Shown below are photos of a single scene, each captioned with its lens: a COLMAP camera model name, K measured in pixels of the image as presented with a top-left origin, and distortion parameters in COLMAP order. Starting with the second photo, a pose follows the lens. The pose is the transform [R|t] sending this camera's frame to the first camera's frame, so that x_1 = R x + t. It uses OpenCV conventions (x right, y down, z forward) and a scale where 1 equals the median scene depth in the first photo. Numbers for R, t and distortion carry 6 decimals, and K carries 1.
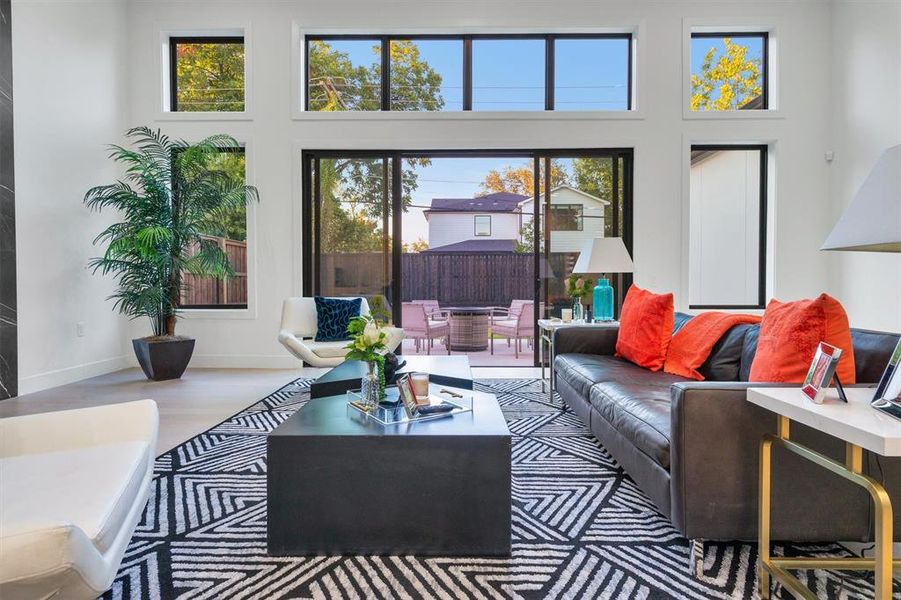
lens RADIAL K [[493.0, 0, 452.2], [0, 493.0, 291.3], [0, 0, 1]] dist [0.002949, 0.000133]
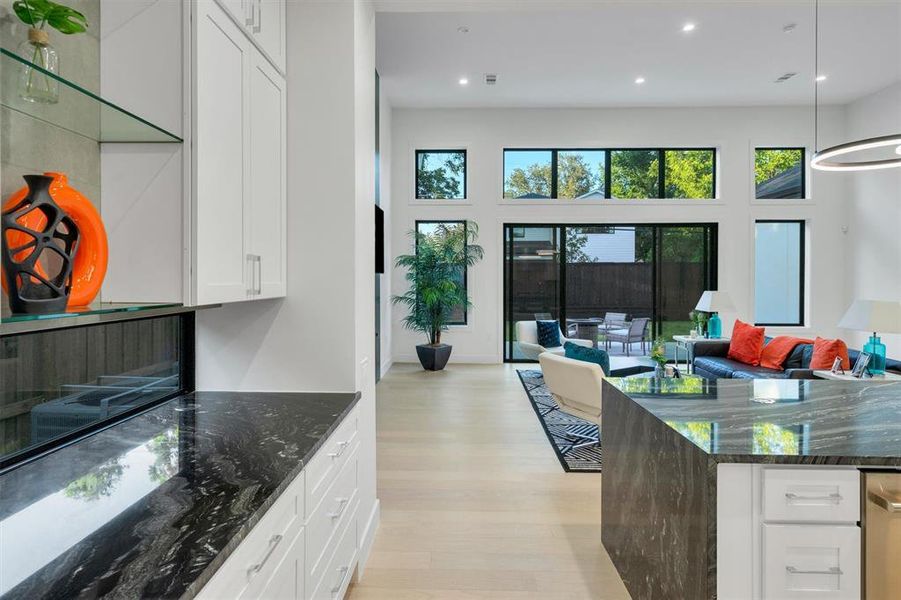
lens RADIAL K [[514.7, 0, 448.0], [0, 514.7, 278.9], [0, 0, 1]] dist [0.002685, 0.000991]
pose [[0.999905, 0.000889, -0.013761, -0.516649], [-0.000993, 0.999971, -0.007604, -0.111224], [0.013754, 0.007617, 0.999876, -0.711291]]
